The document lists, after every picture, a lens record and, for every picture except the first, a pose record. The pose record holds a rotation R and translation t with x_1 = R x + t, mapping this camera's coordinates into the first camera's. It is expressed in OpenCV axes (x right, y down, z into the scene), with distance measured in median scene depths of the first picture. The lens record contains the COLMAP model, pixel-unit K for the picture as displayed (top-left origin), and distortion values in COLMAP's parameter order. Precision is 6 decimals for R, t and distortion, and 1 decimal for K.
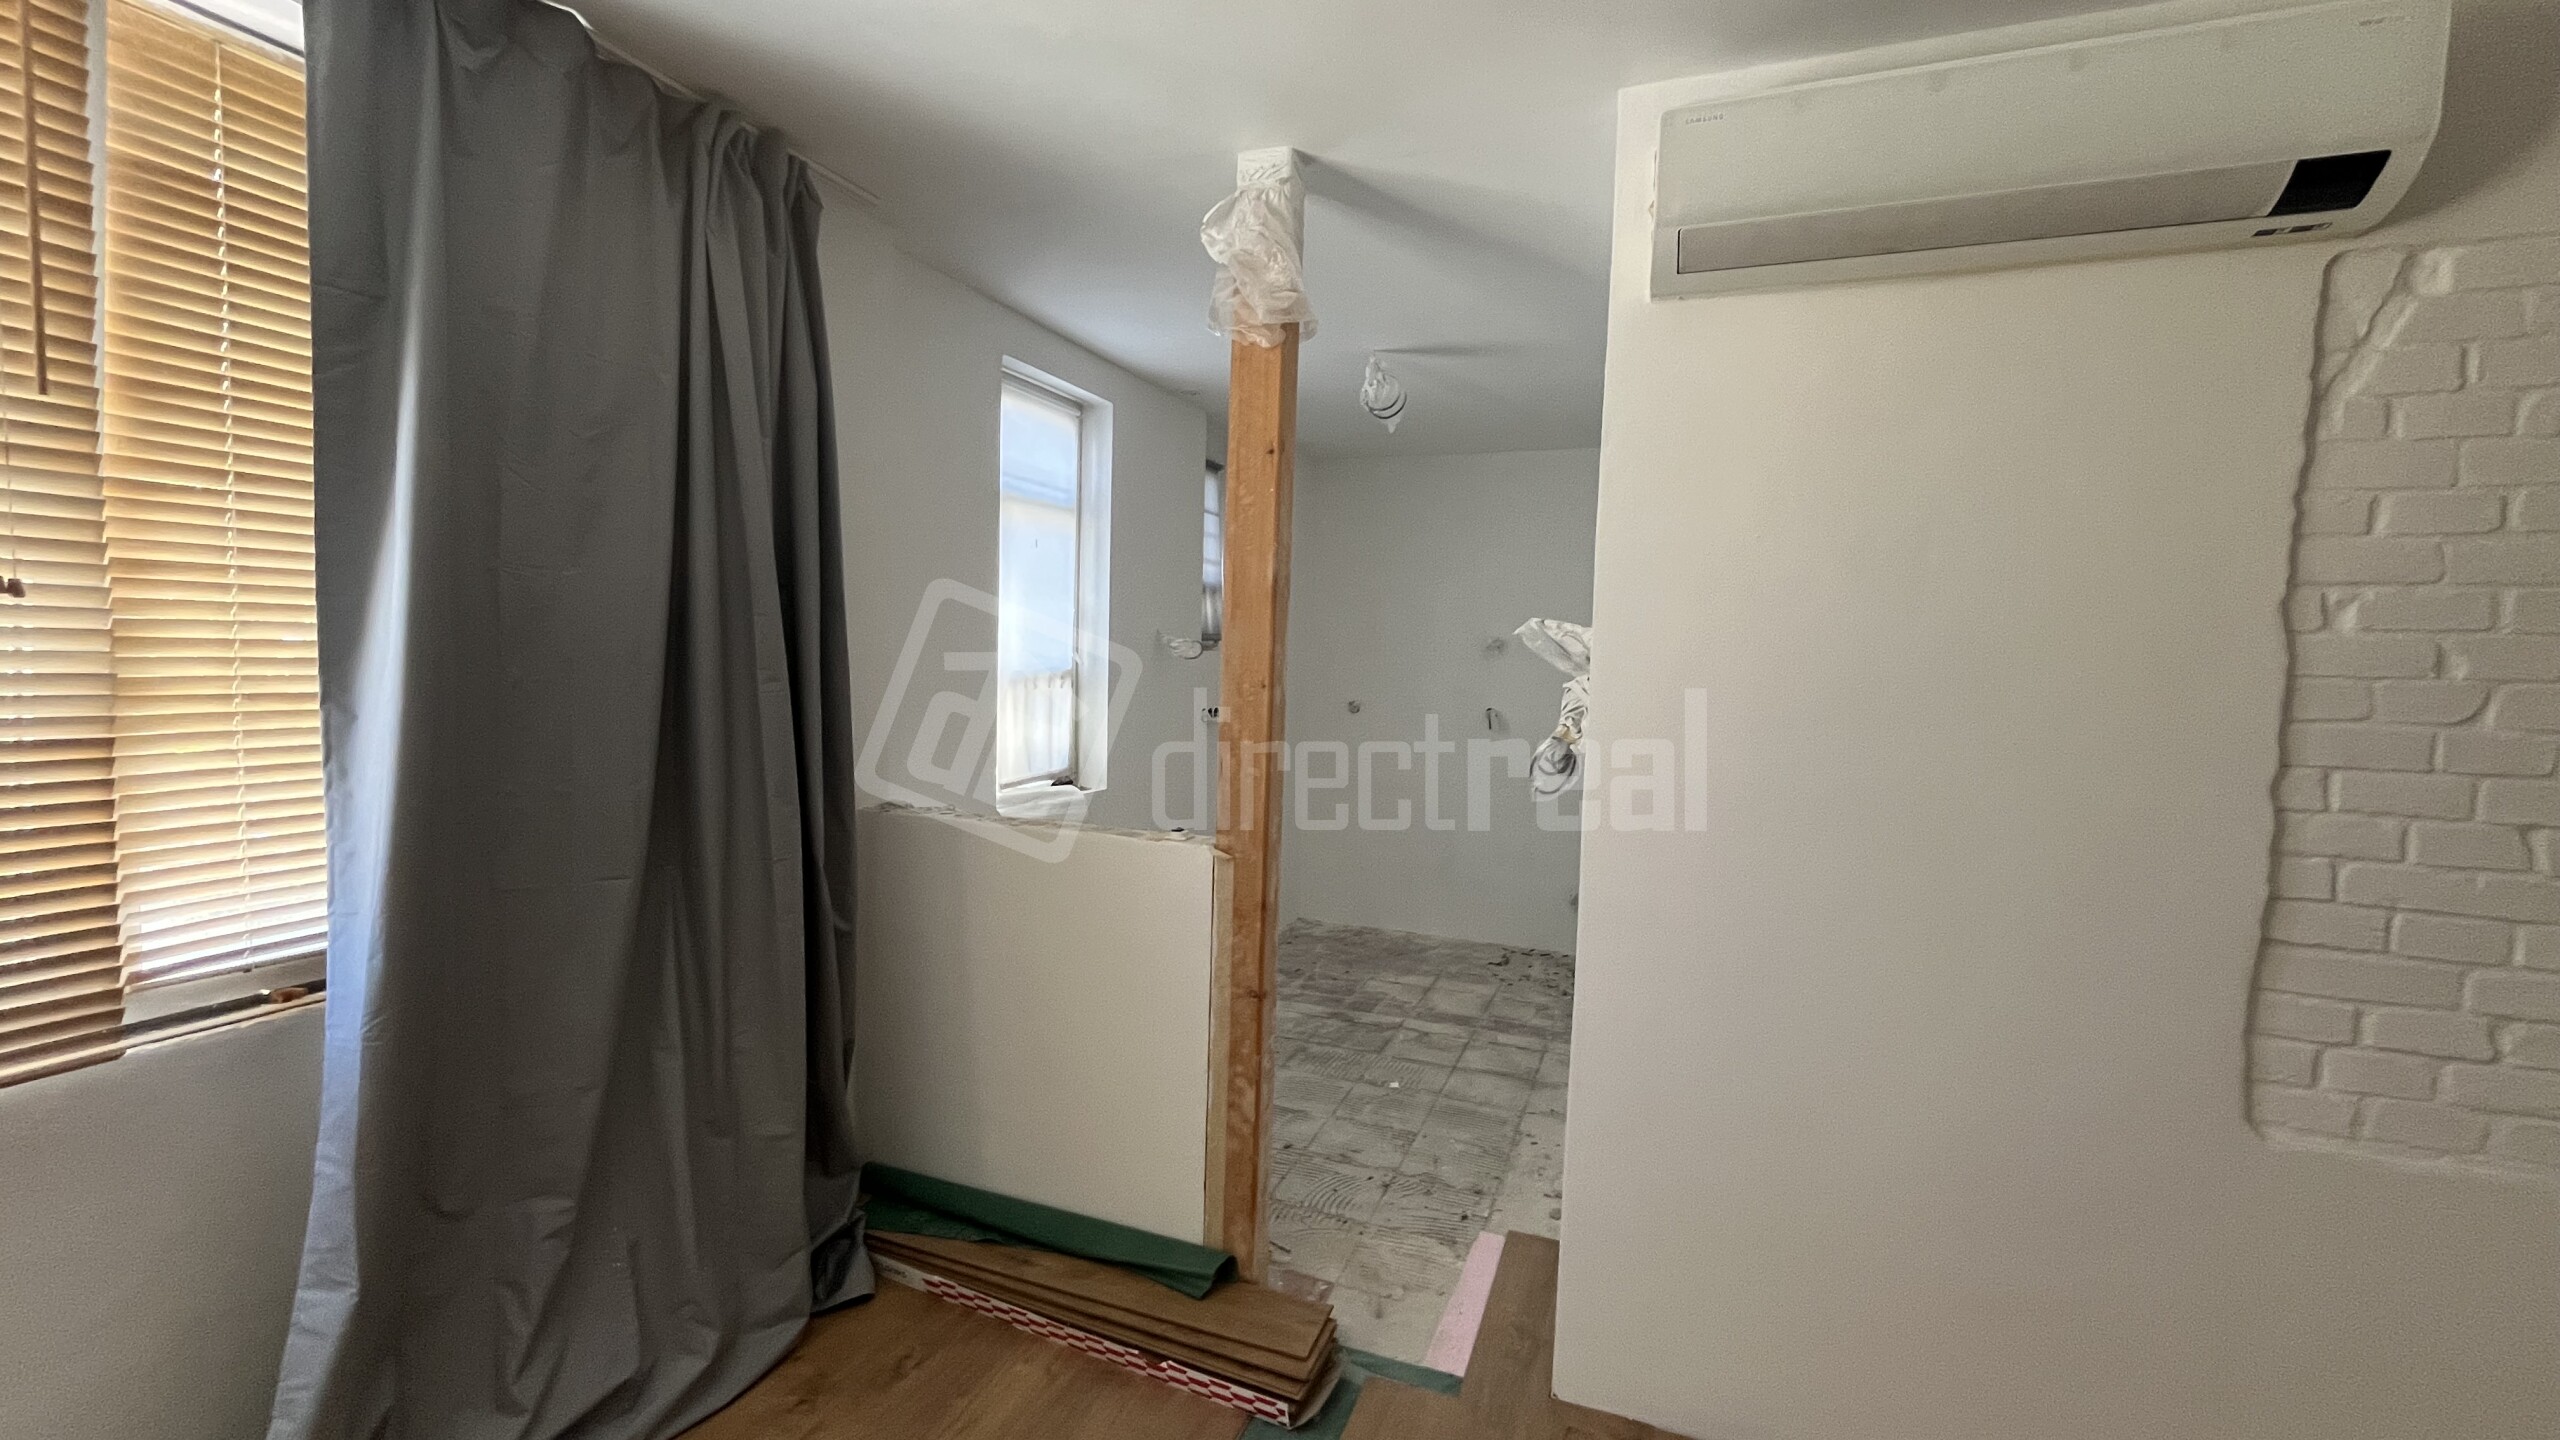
lens RADIAL K [[1039.3, 0, 1280.5], [0, 1039.3, 720.5], [0, 0, 1]] dist [-0.002267, -0.000113]
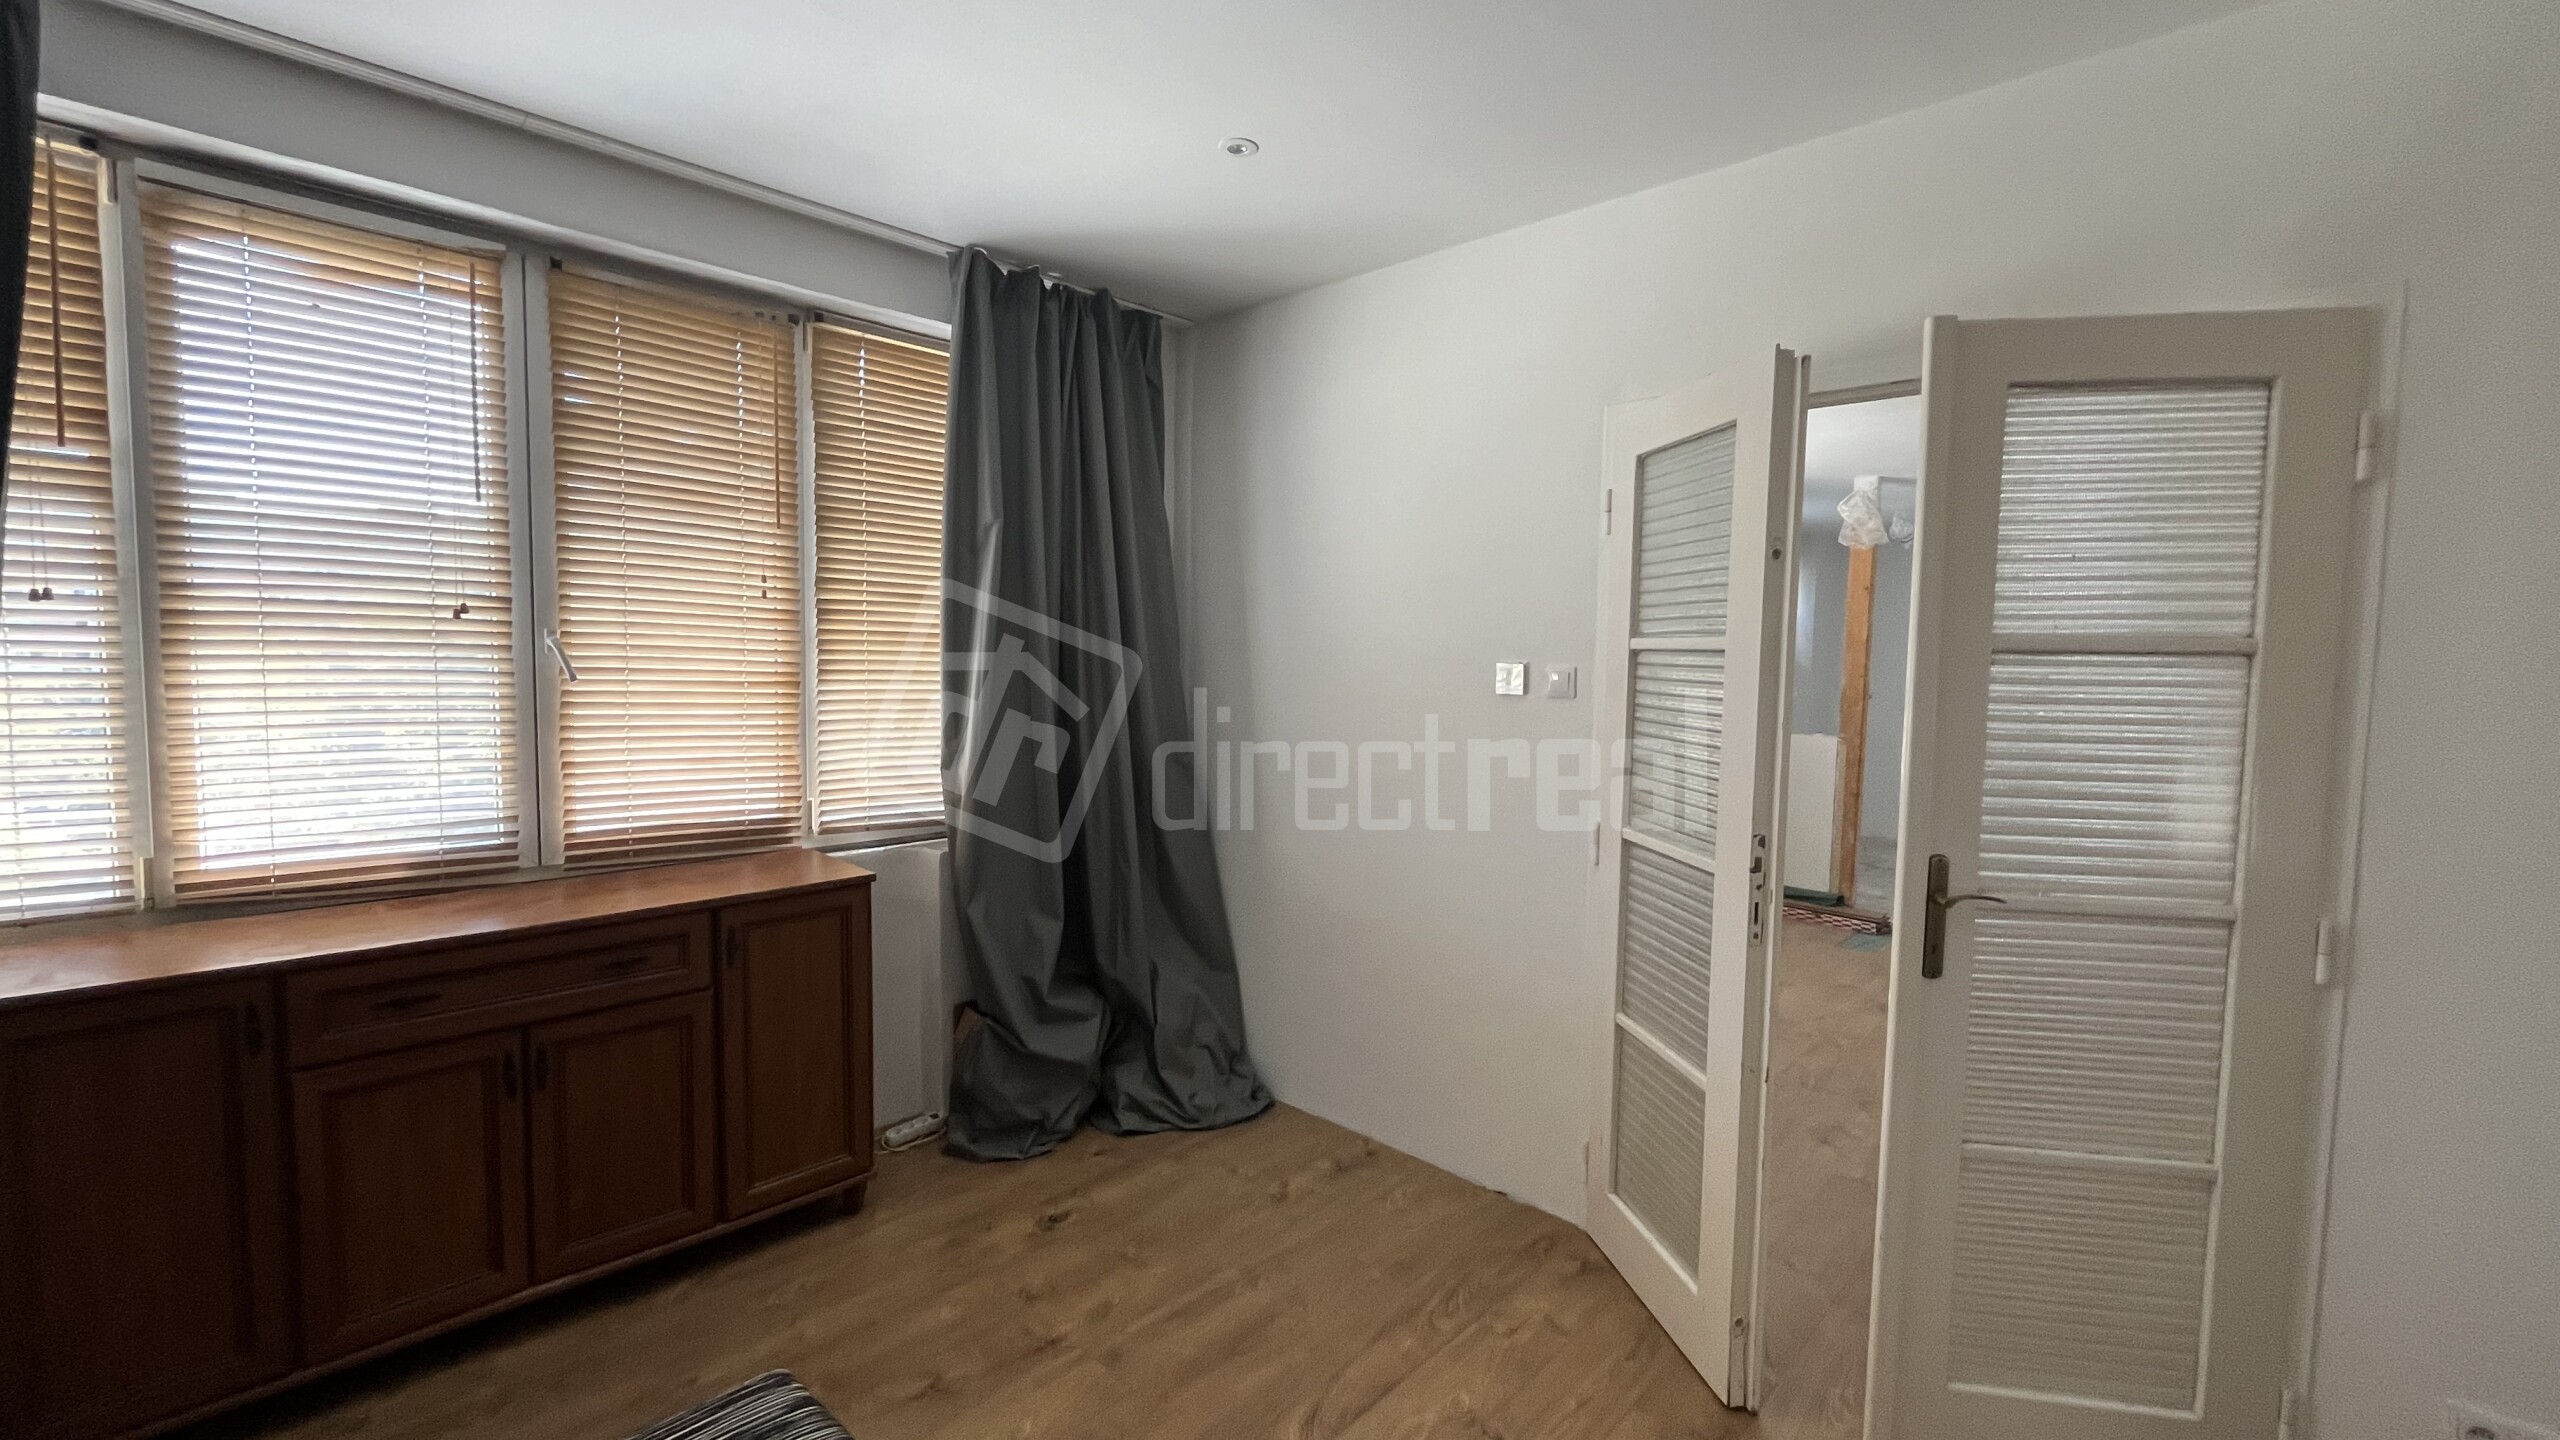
lens RADIAL K [[1039.3, 0, 1278.2], [0, 1039.3, 720.8], [0, 0, 1]] dist [-0.002267, -0.000113]
pose [[0.922270, 0.013645, -0.386306, -0.376207], [-0.015696, 0.999874, -0.002154, 0.113126], [0.386228, 0.008049, 0.922368, -2.088294]]
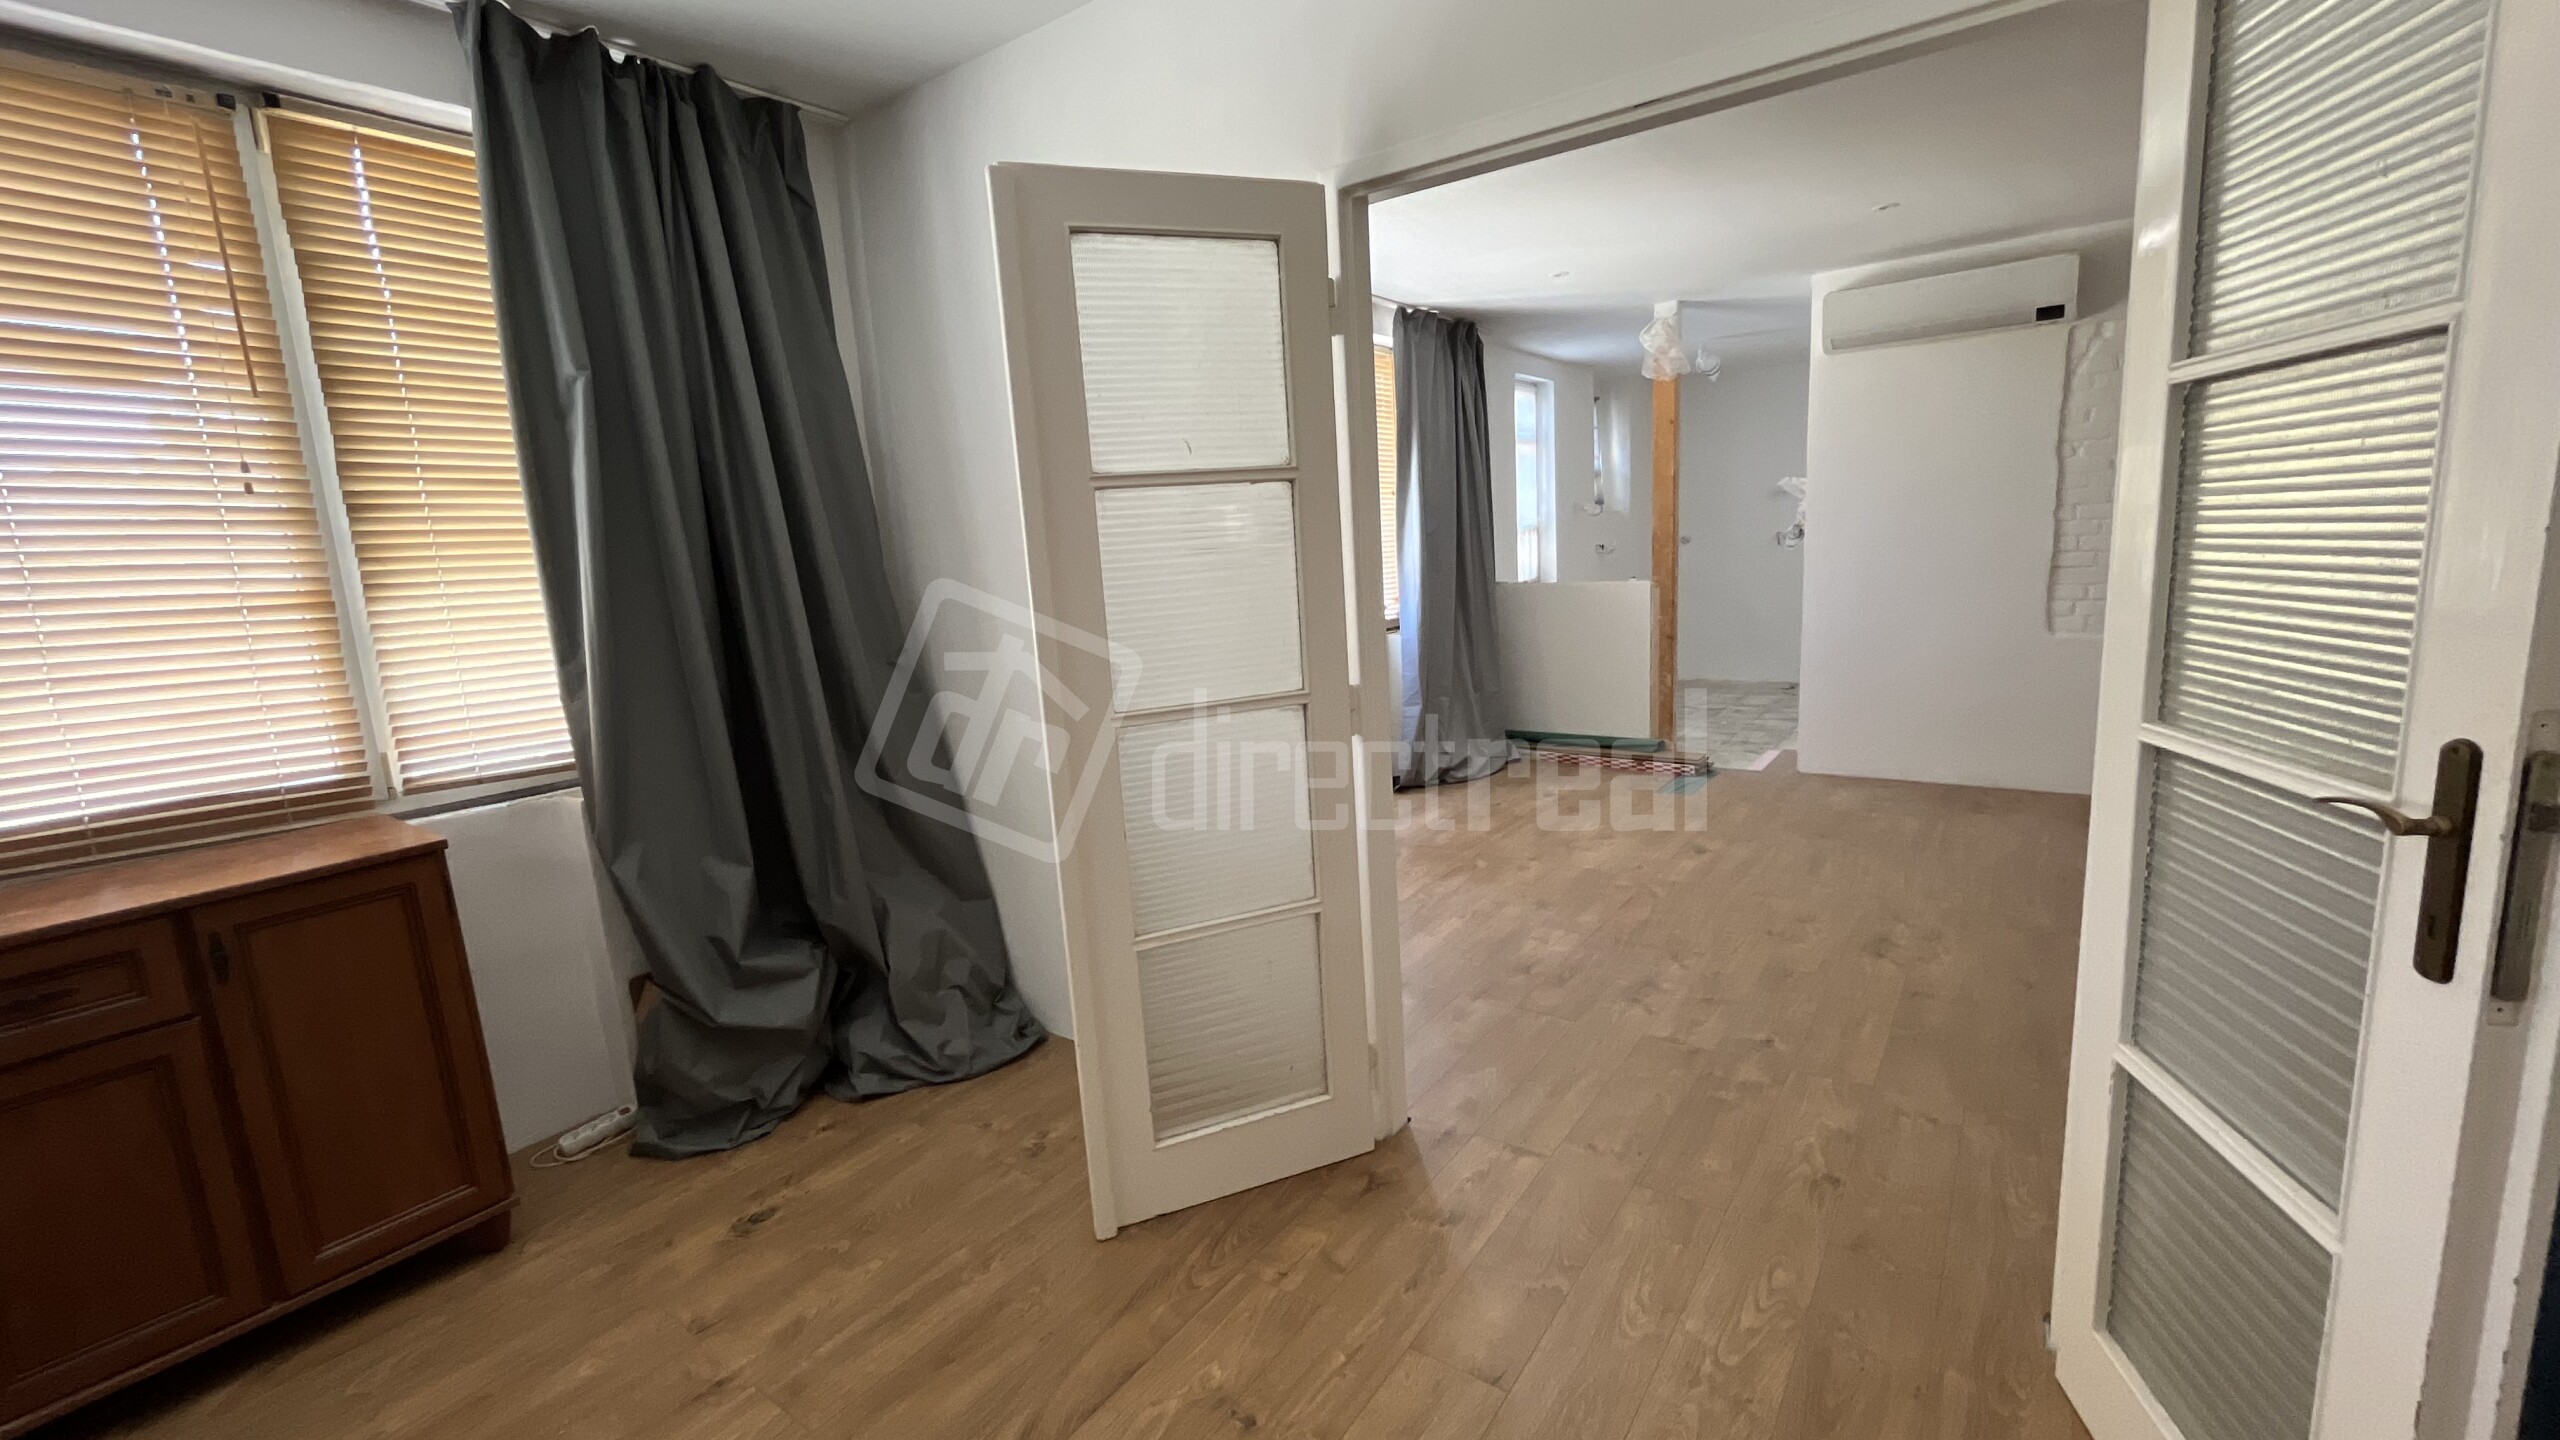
lens RADIAL K [[1039.3, 0, 1278.8], [0, 1039.3, 721.1], [0, 0, 1]] dist [-0.002267, -0.000113]
pose [[0.962738, -0.040507, -0.267384, -0.293301], [0.070045, 0.992329, 0.101871, 0.147664], [0.261206, -0.116804, 0.958190, -1.838524]]
